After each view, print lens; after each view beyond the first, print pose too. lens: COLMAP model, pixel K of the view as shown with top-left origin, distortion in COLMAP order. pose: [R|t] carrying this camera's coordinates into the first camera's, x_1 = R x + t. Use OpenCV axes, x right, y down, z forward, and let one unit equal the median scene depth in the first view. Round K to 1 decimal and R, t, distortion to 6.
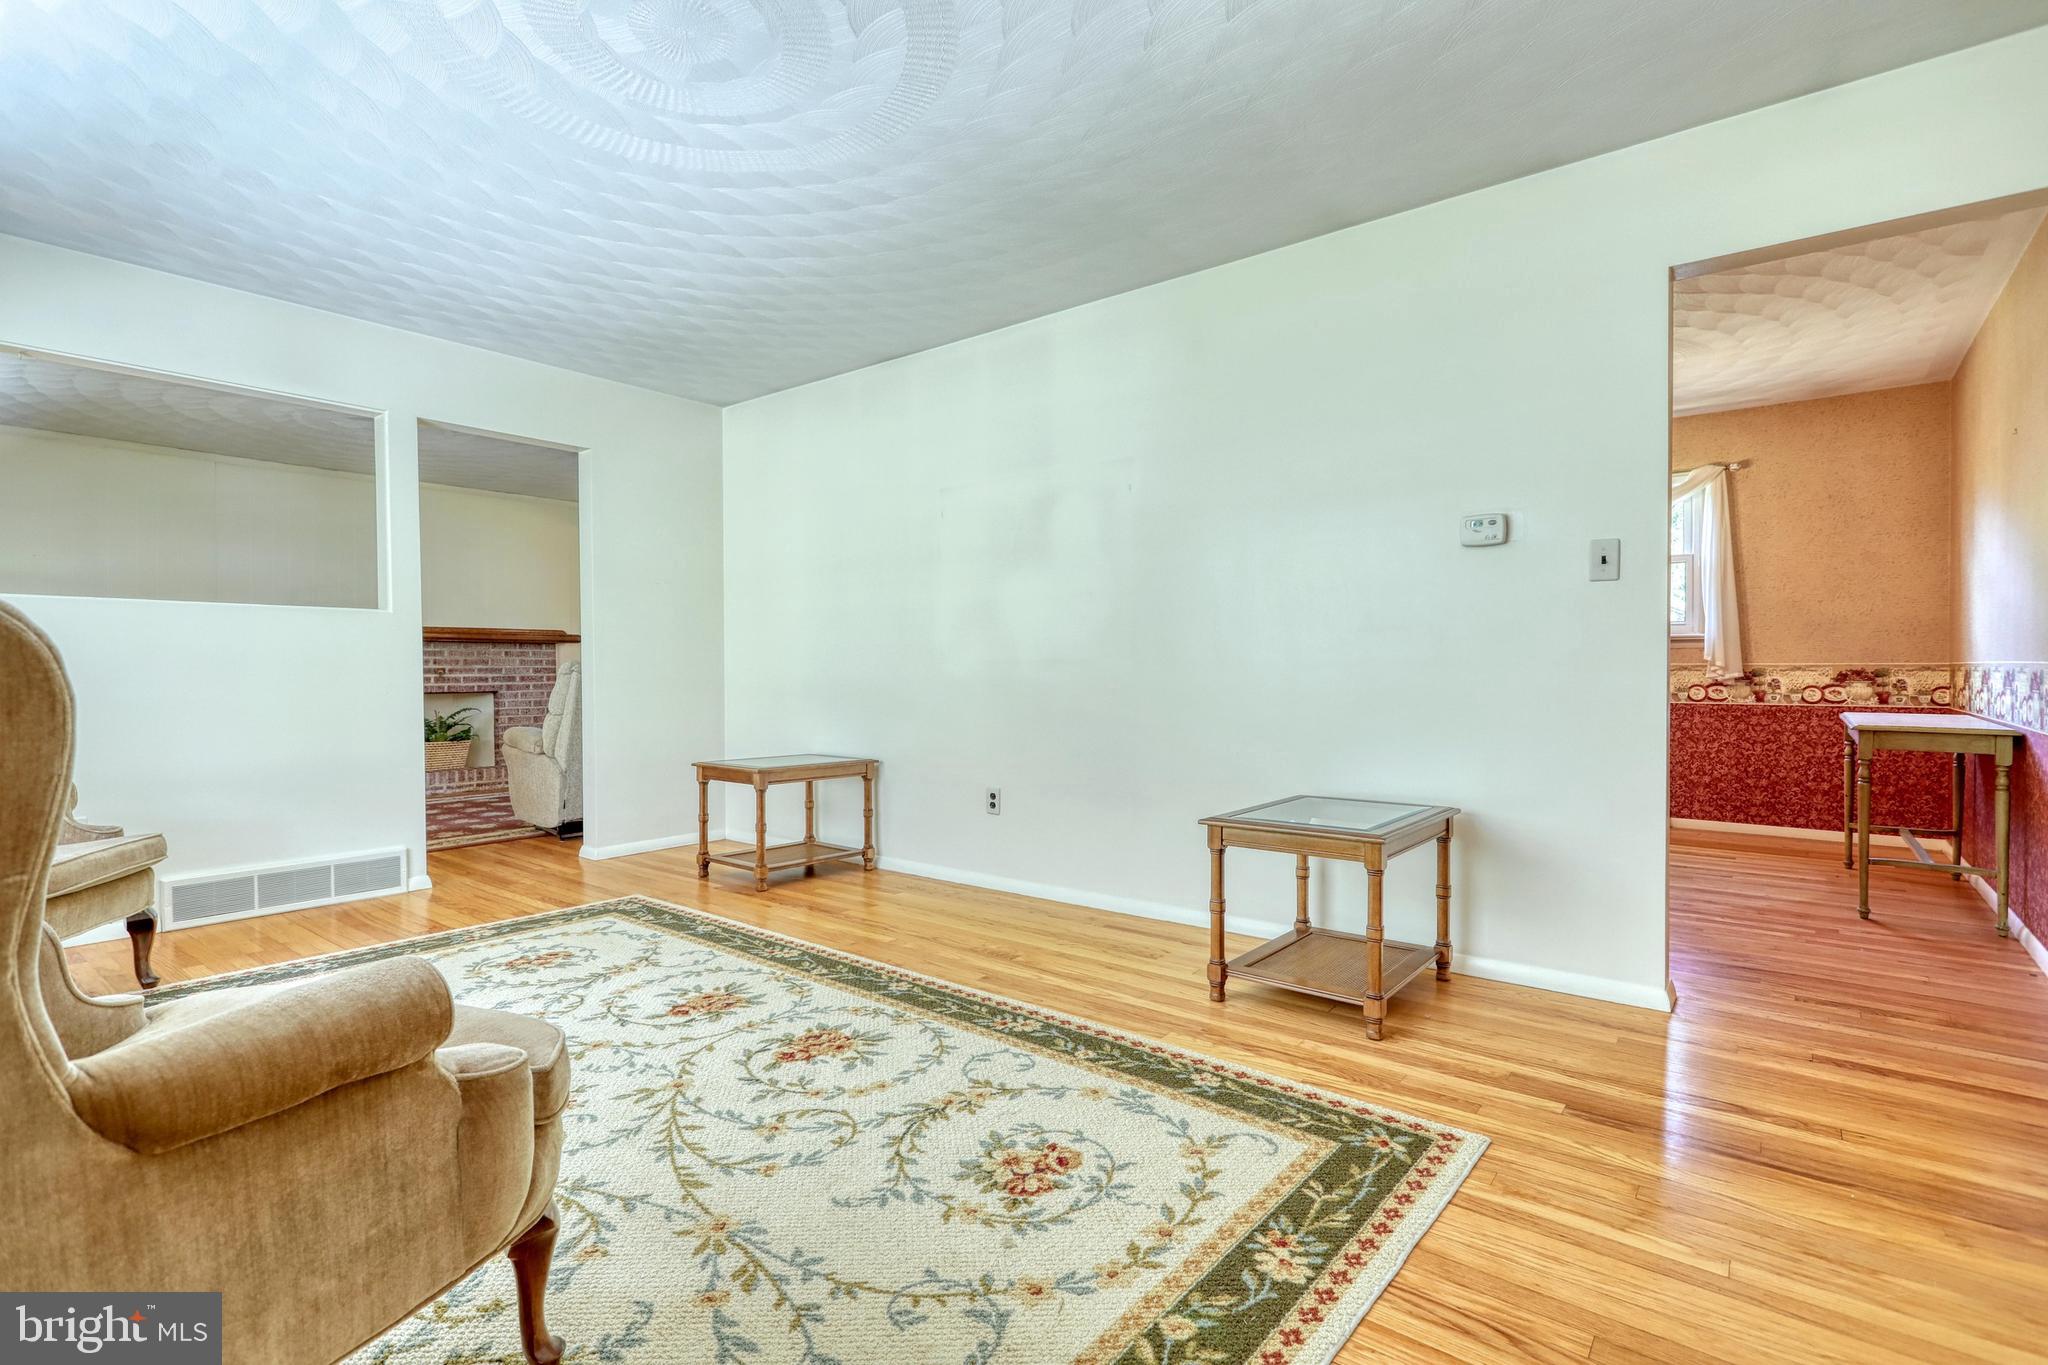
lens RADIAL K [[993.5, 0, 1046.2], [0, 993.5, 685.0], [0, 0, 1]] dist [-0.001996, -0.004364]
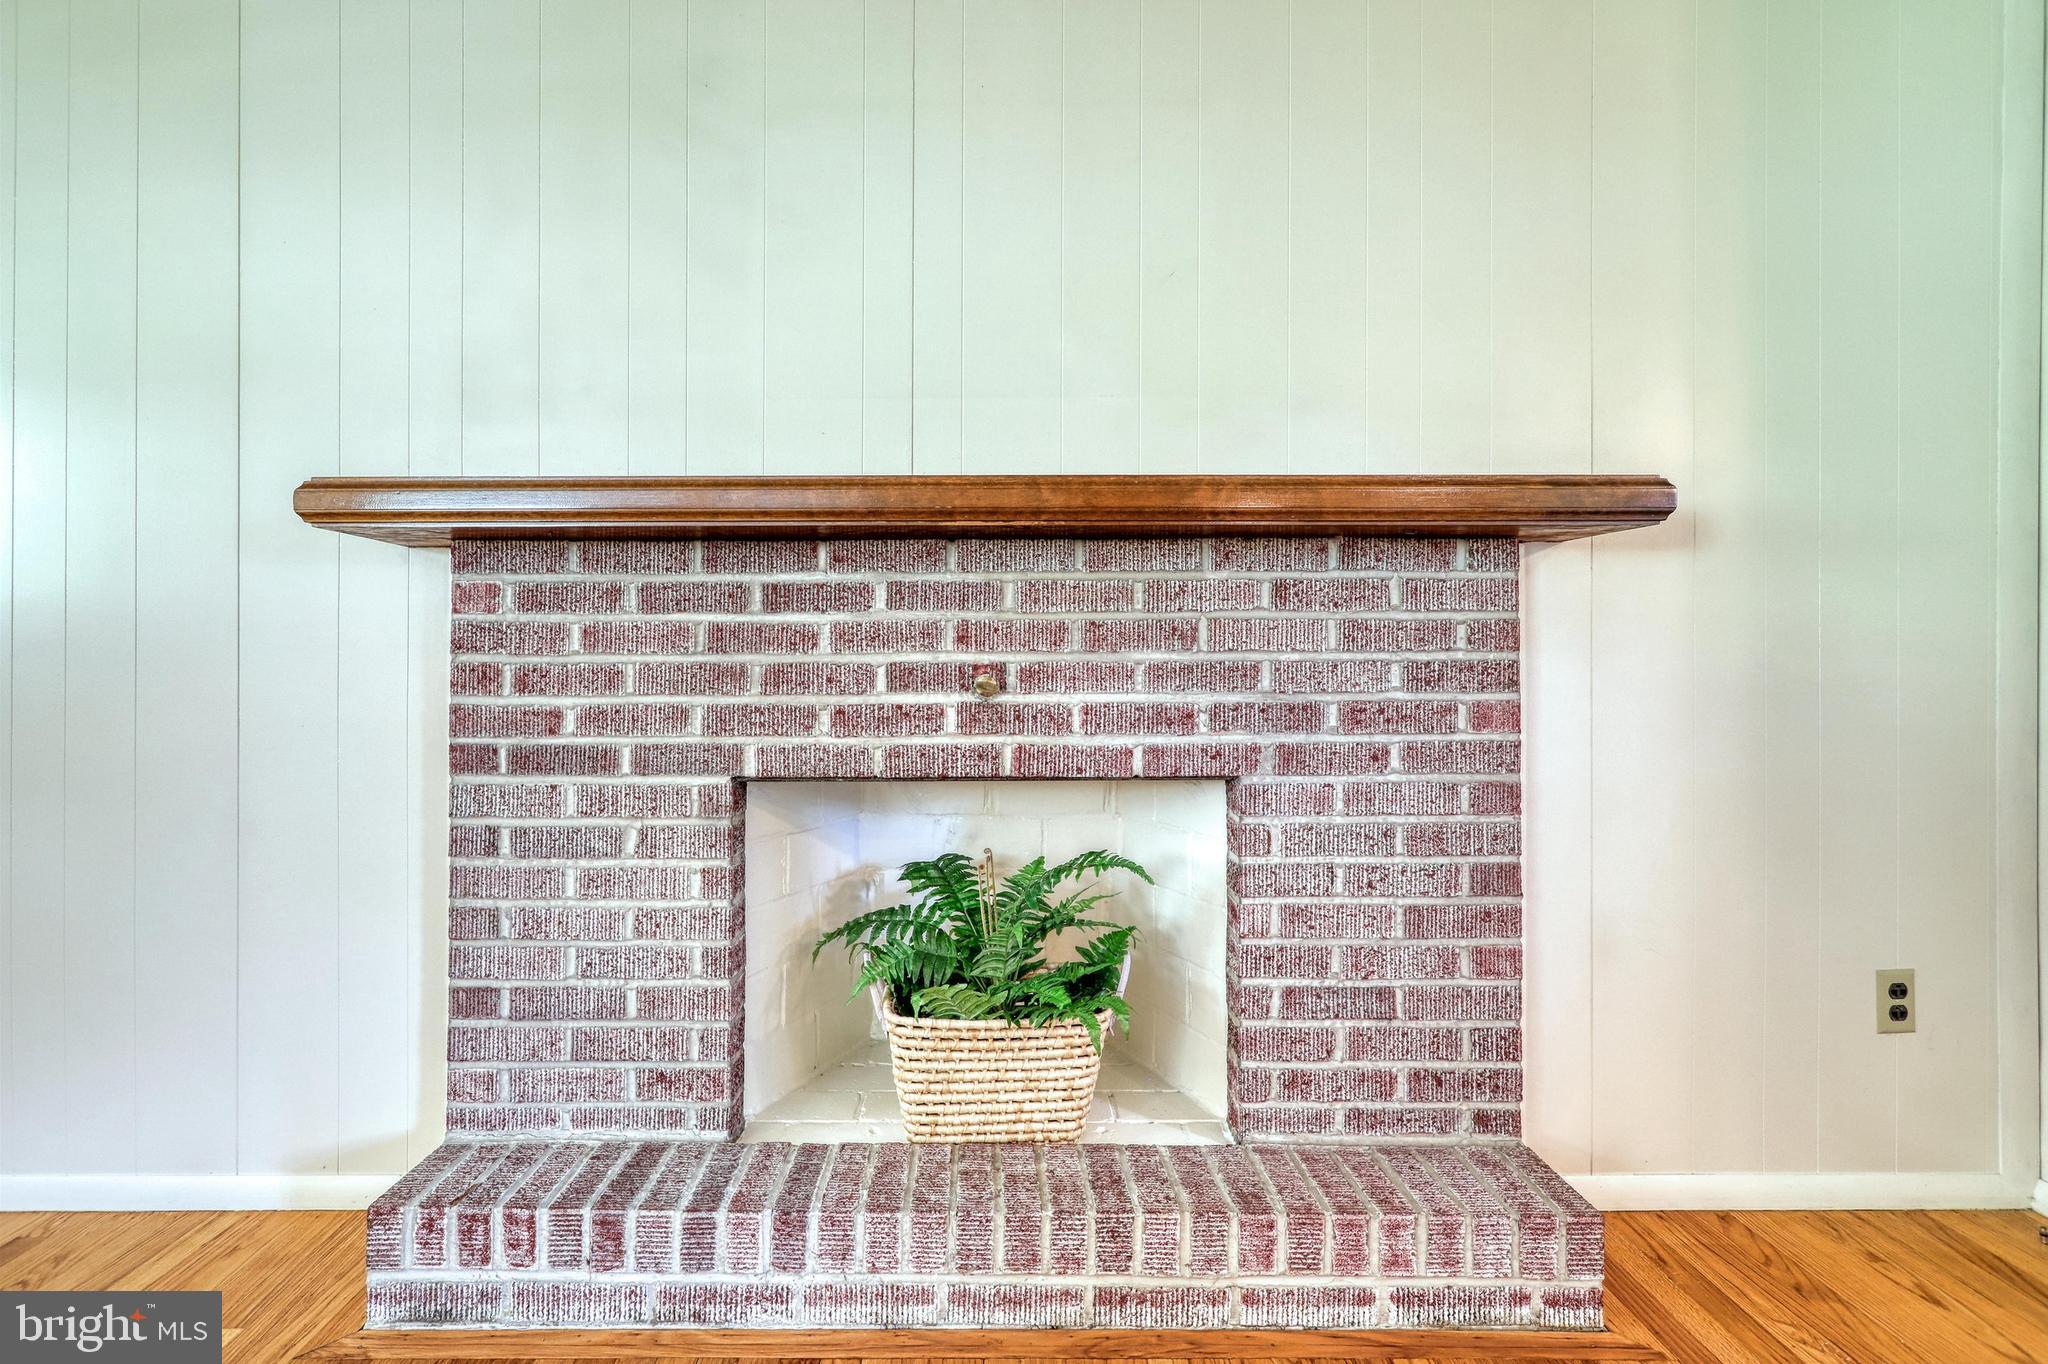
lens RADIAL K [[993.5, 0, 1007.7], [0, 993.5, 671.8], [0, 0, 1]] dist [-0.001996, -0.004364]
pose [[0.633289, 0.004327, -0.773903, -0.433580], [-0.012282, 0.999915, -0.004460, -0.014200], [0.773818, 0.012330, 0.633288, 0.852025]]
